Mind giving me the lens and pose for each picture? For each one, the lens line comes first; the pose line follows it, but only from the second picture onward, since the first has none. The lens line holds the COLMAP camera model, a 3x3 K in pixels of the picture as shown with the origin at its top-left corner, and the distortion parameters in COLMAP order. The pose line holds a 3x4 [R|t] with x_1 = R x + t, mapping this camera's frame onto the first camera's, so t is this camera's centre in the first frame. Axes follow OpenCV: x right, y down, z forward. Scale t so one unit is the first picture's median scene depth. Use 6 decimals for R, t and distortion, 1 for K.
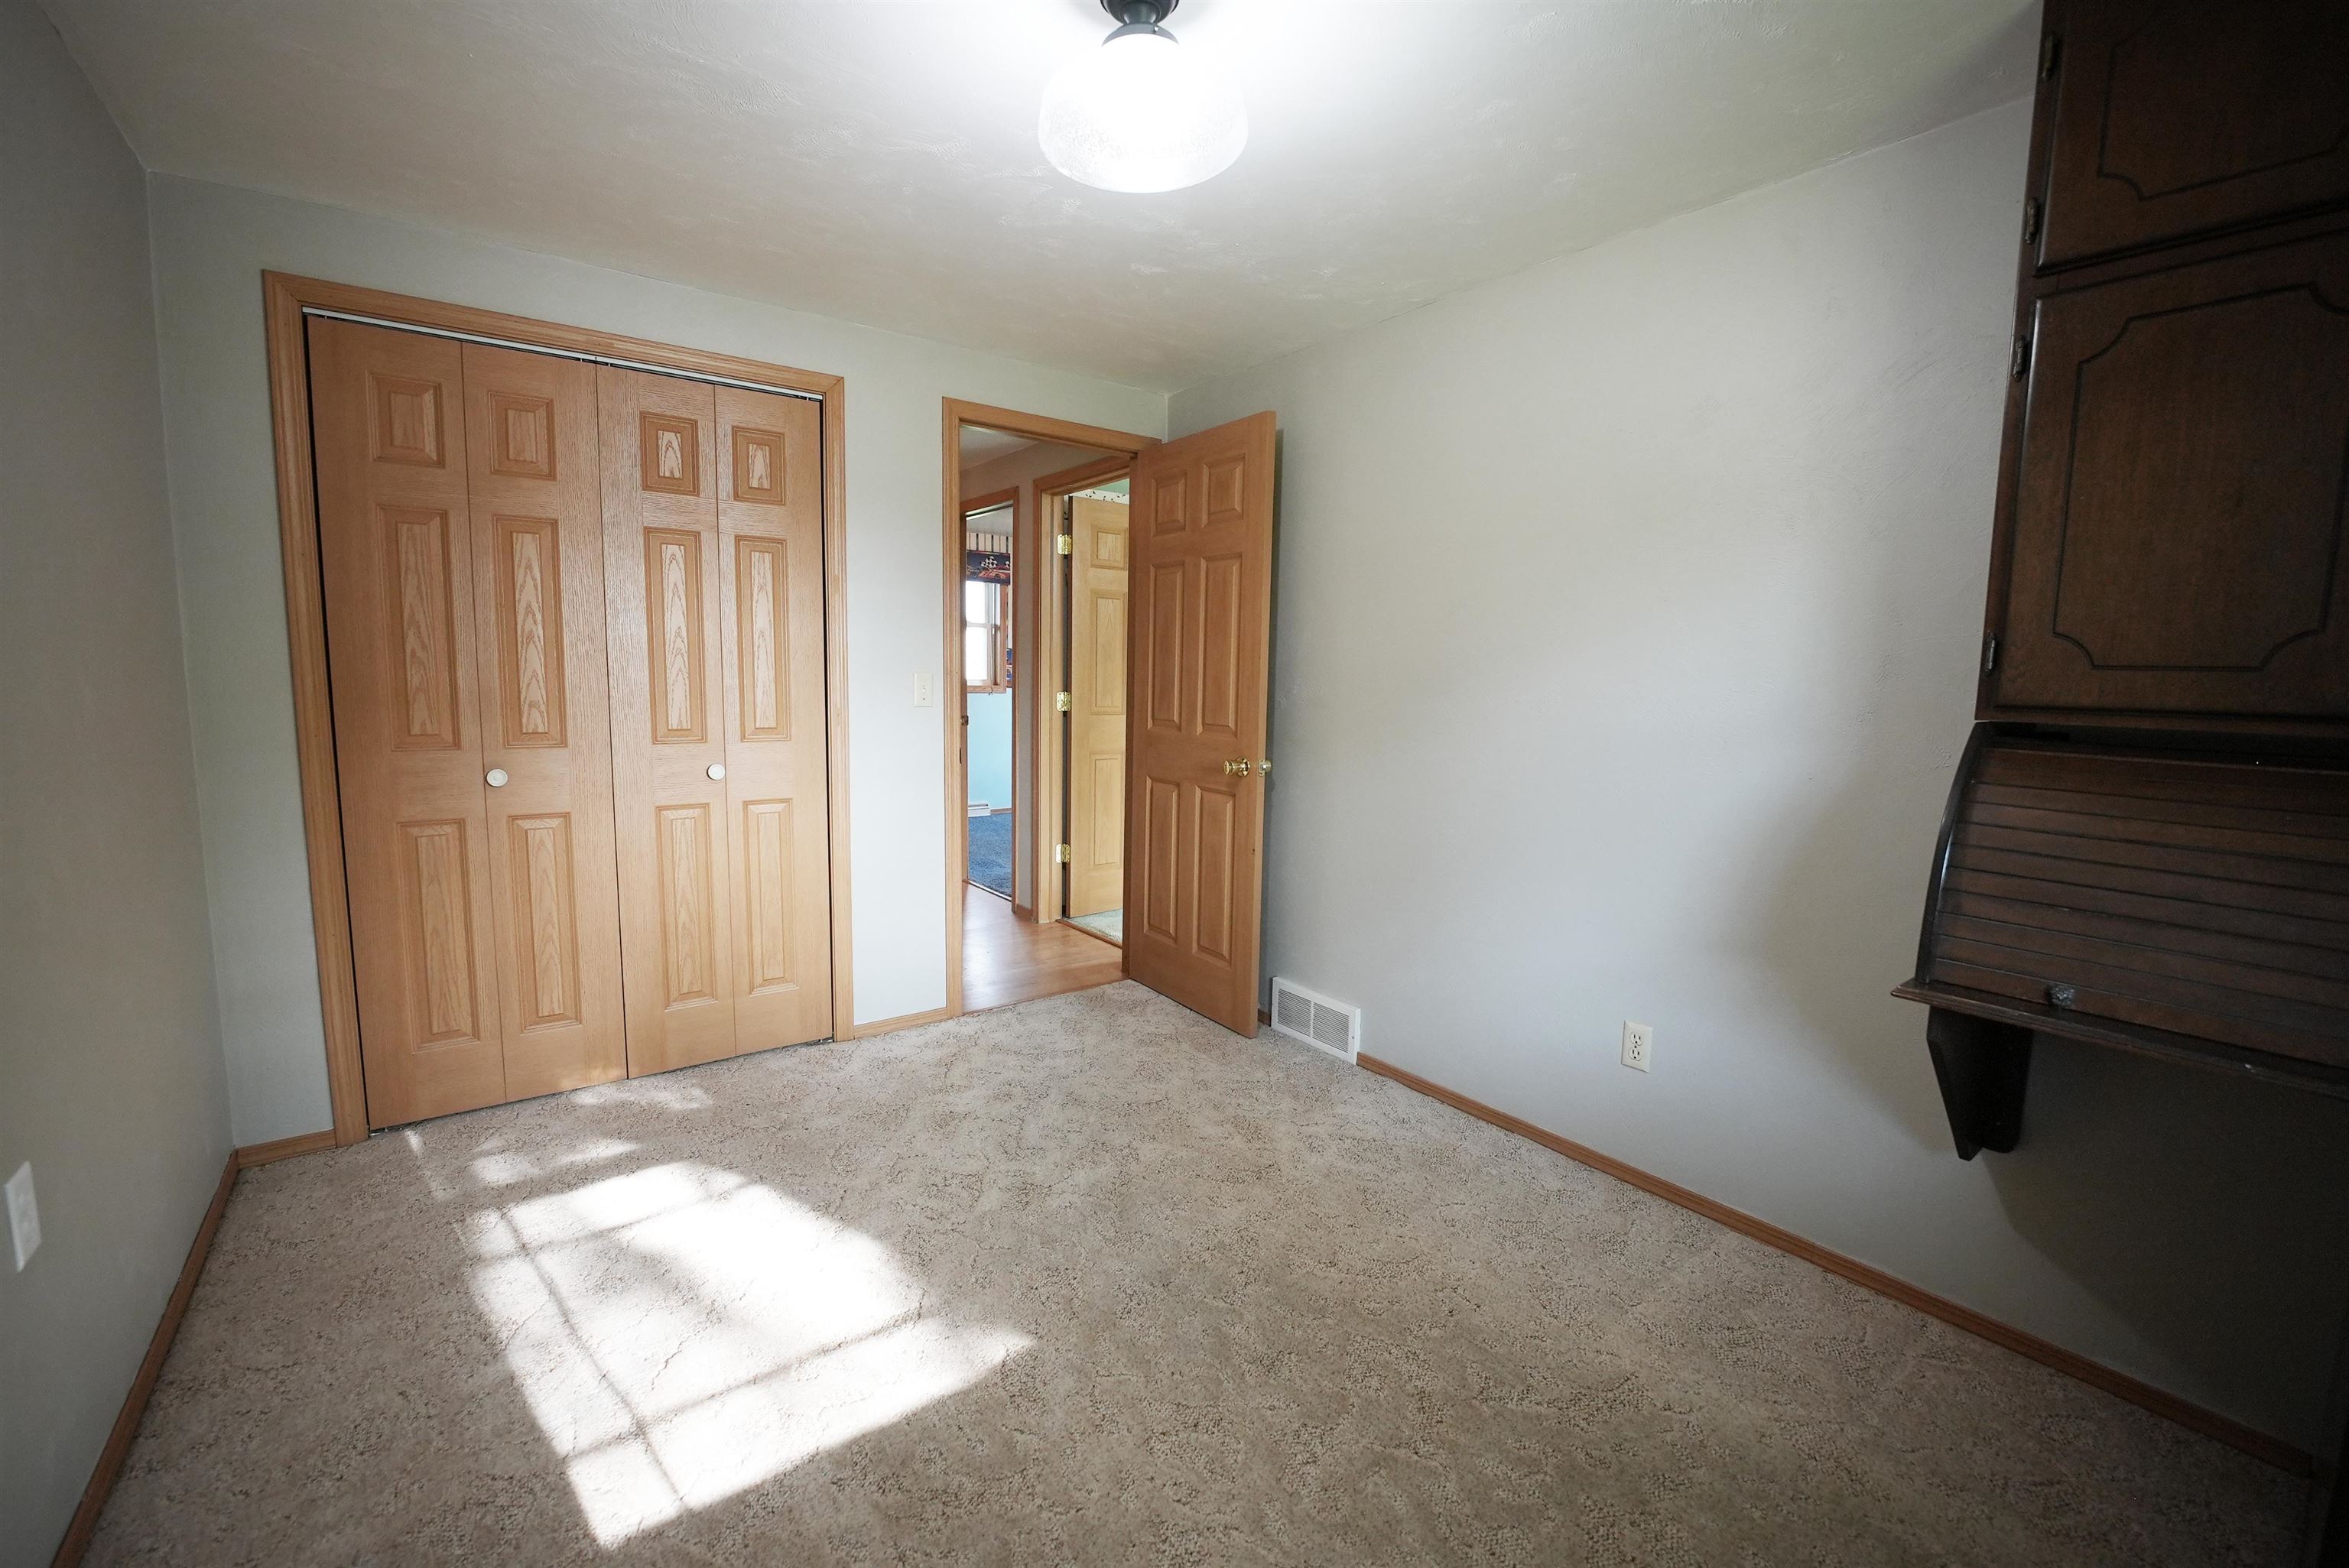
lens RADIAL K [[953.2, 0, 1174.5], [0, 953.2, 778.5], [0, 0, 1]] dist [-0.028950, 0.003629]
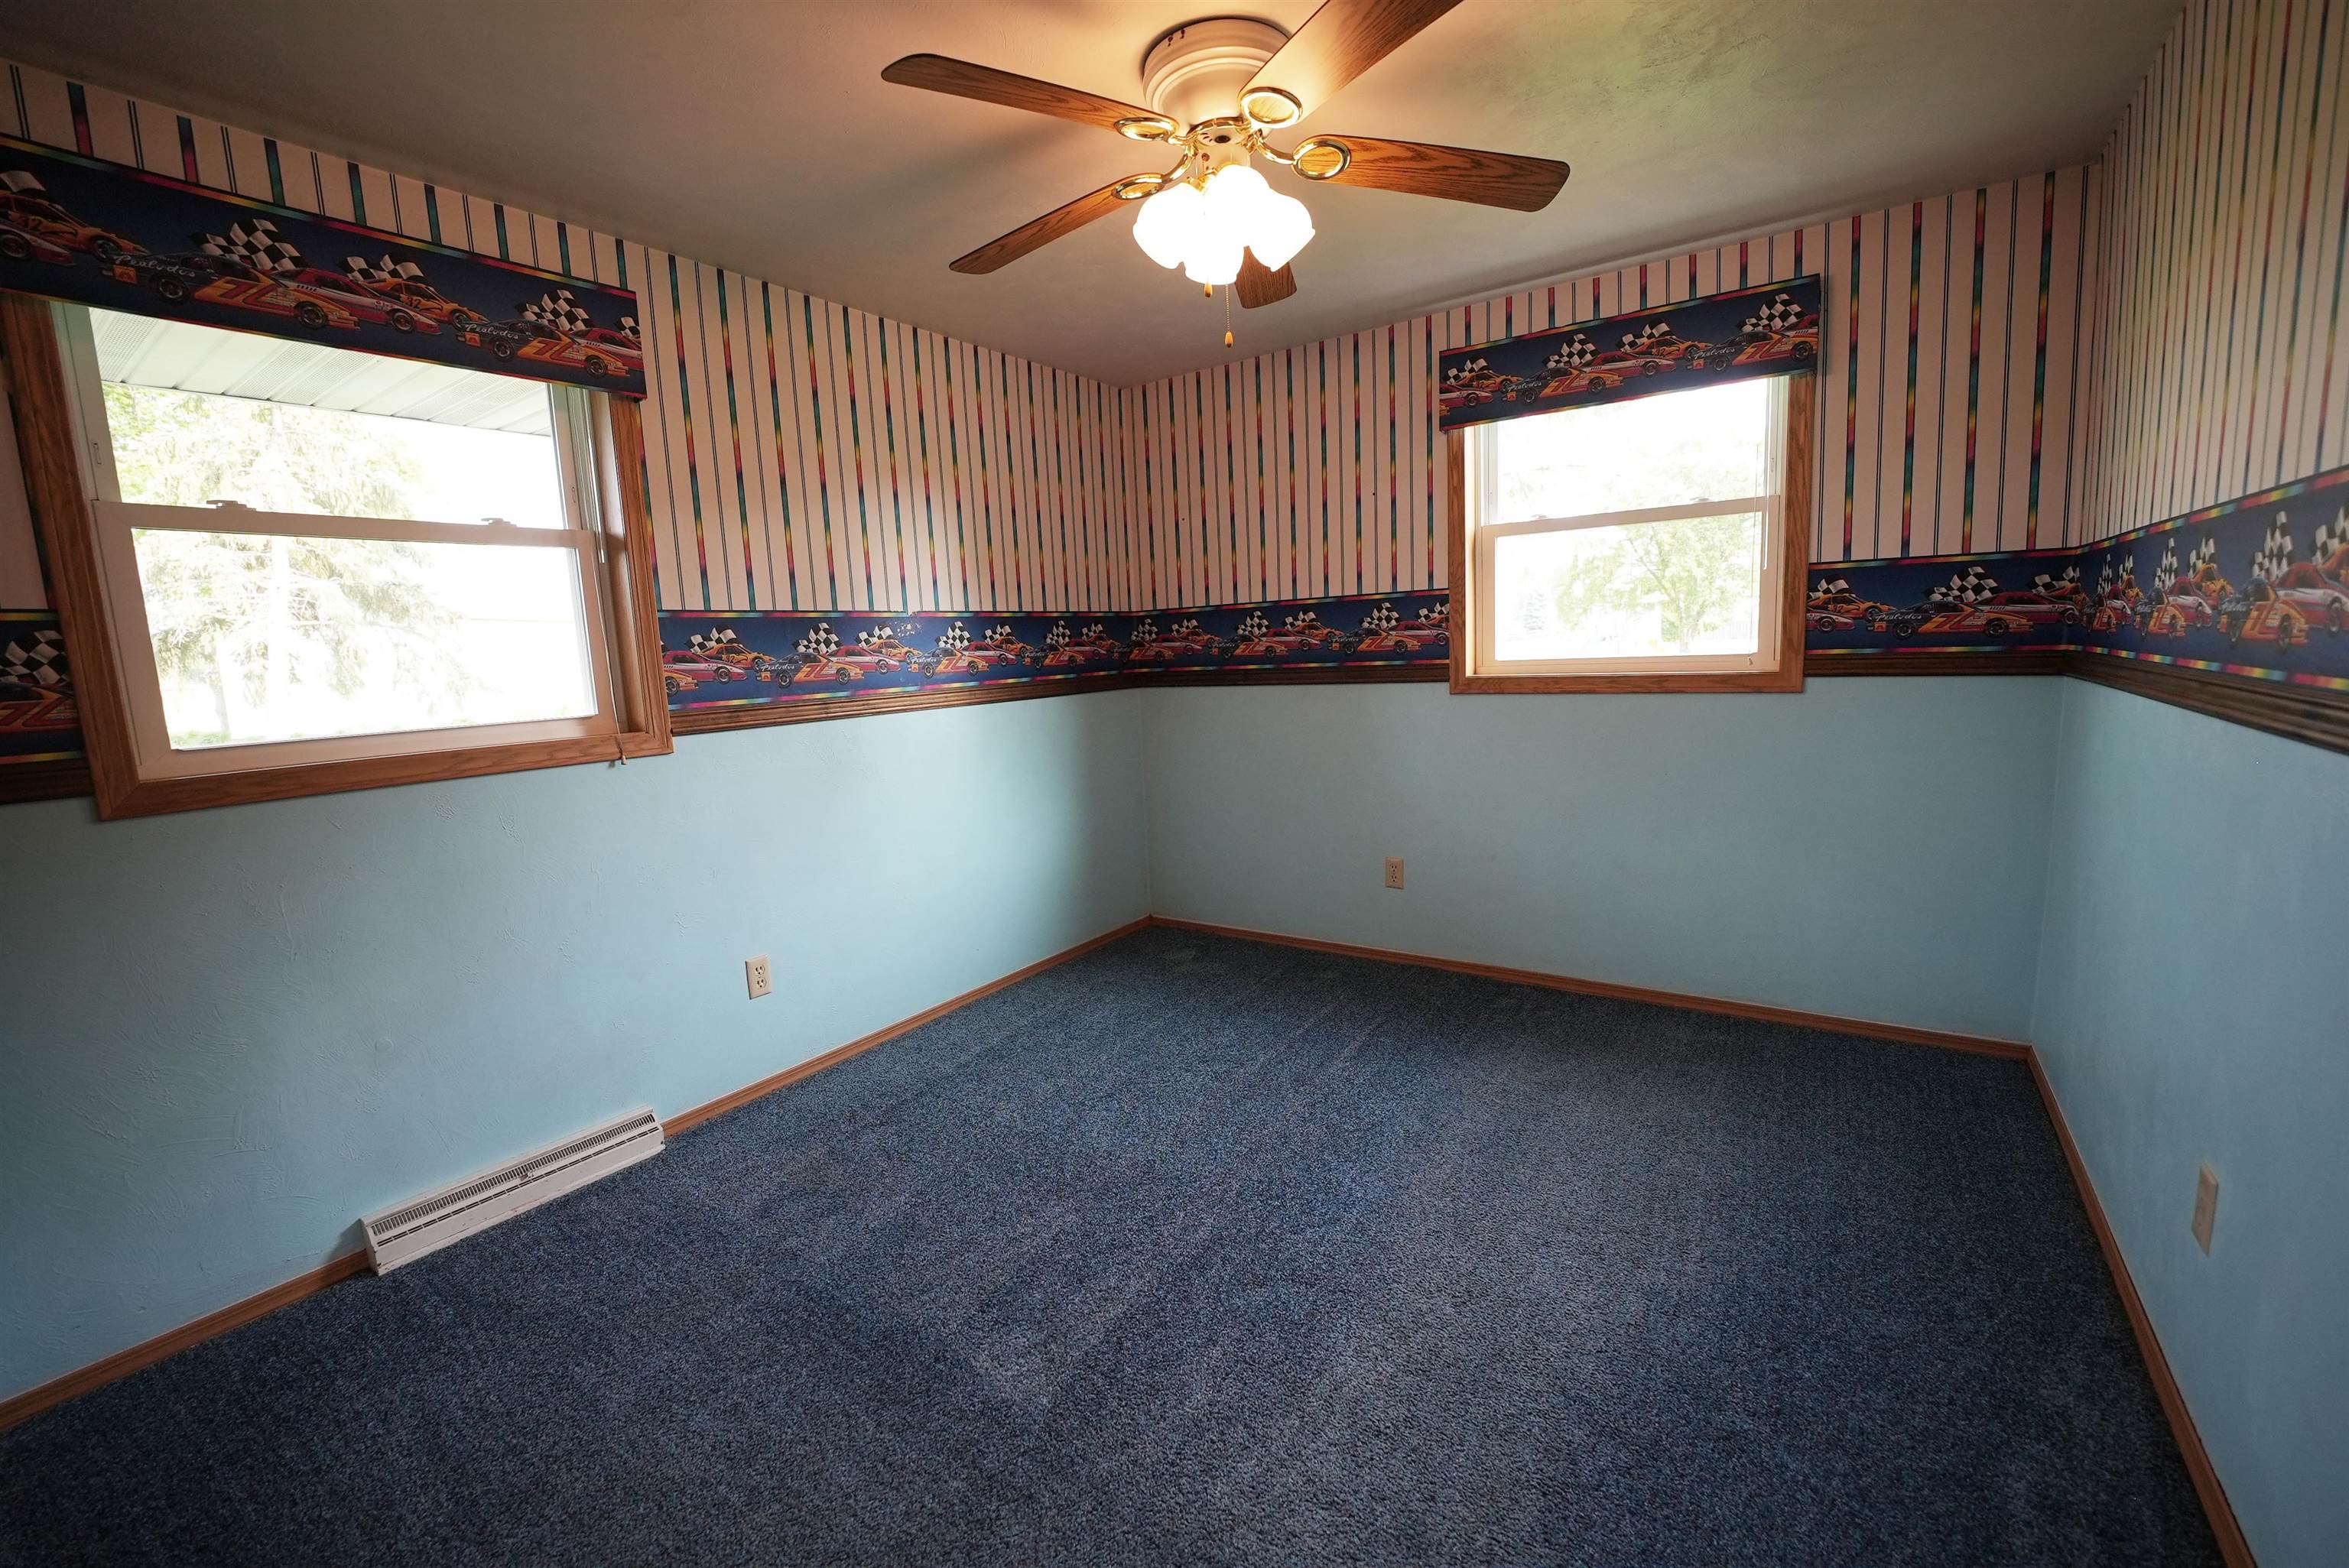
lens RADIAL K [[953.2, 0, 1170.6], [0, 953.2, 777.5], [0, 0, 1]] dist [-0.028950, 0.003629]
pose [[0.949468, -0.103339, 0.296363, -0.116706], [0.097644, 0.994641, 0.033994, -0.078653], [-0.298288, -0.003338, 0.954470, 0.669675]]
